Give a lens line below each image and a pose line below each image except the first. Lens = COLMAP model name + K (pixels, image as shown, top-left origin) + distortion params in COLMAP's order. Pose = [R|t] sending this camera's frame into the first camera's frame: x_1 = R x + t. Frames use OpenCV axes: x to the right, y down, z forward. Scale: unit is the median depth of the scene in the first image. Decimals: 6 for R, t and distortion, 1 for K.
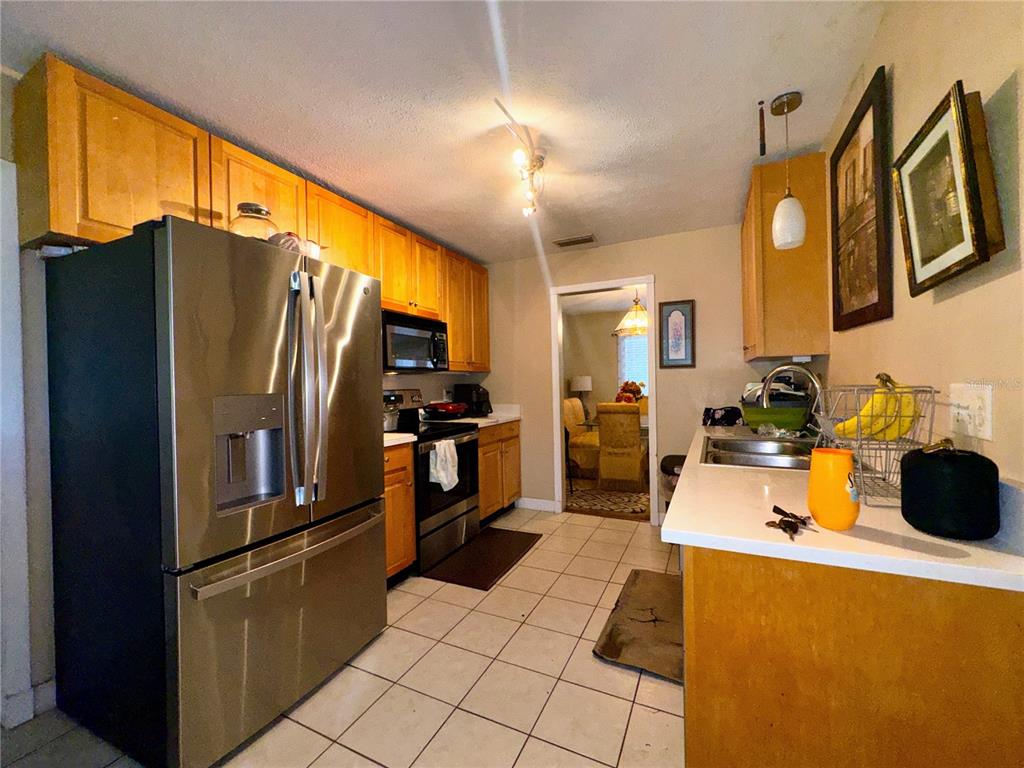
lens RADIAL K [[411.6, 0, 514.2], [0, 411.6, 383.2], [0, 0, 1]] dist [0.000856, 0.000113]
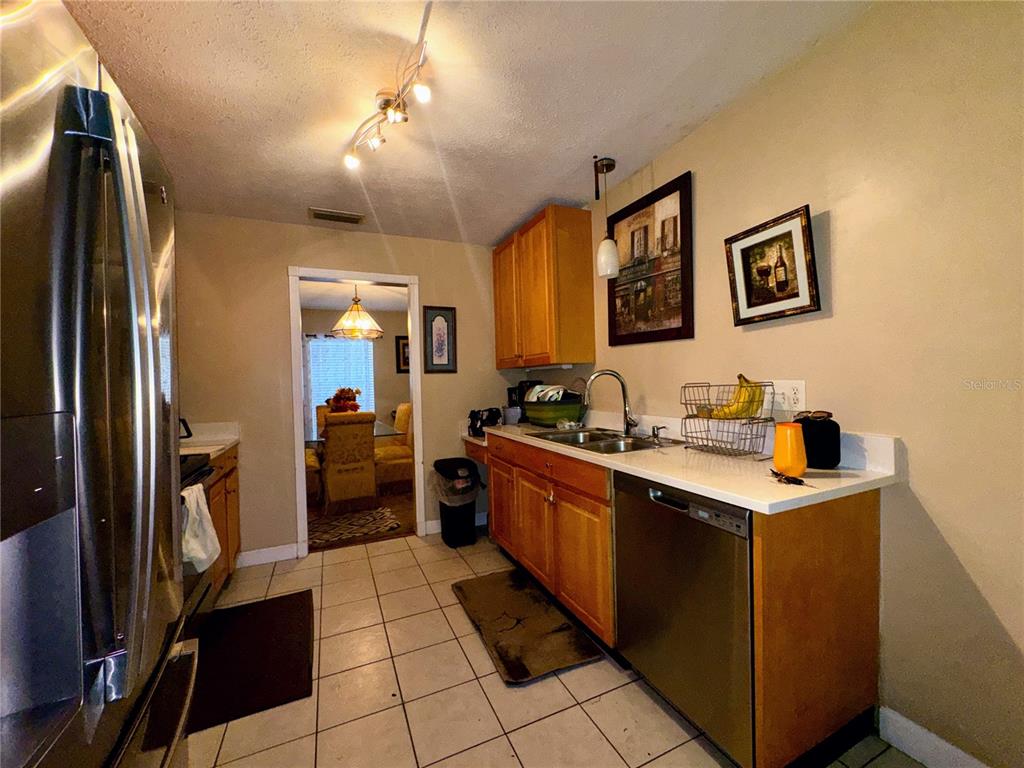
lens RADIAL K [[411.6, 0, 512.4], [0, 411.6, 384.1], [0, 0, 1]] dist [0.000856, 0.000113]
pose [[0.644009, -0.001512, 0.765017, -0.265310], [0.016755, 0.999786, -0.012128, 0.005711], [-0.764835, 0.020628, 0.643896, 0.216348]]
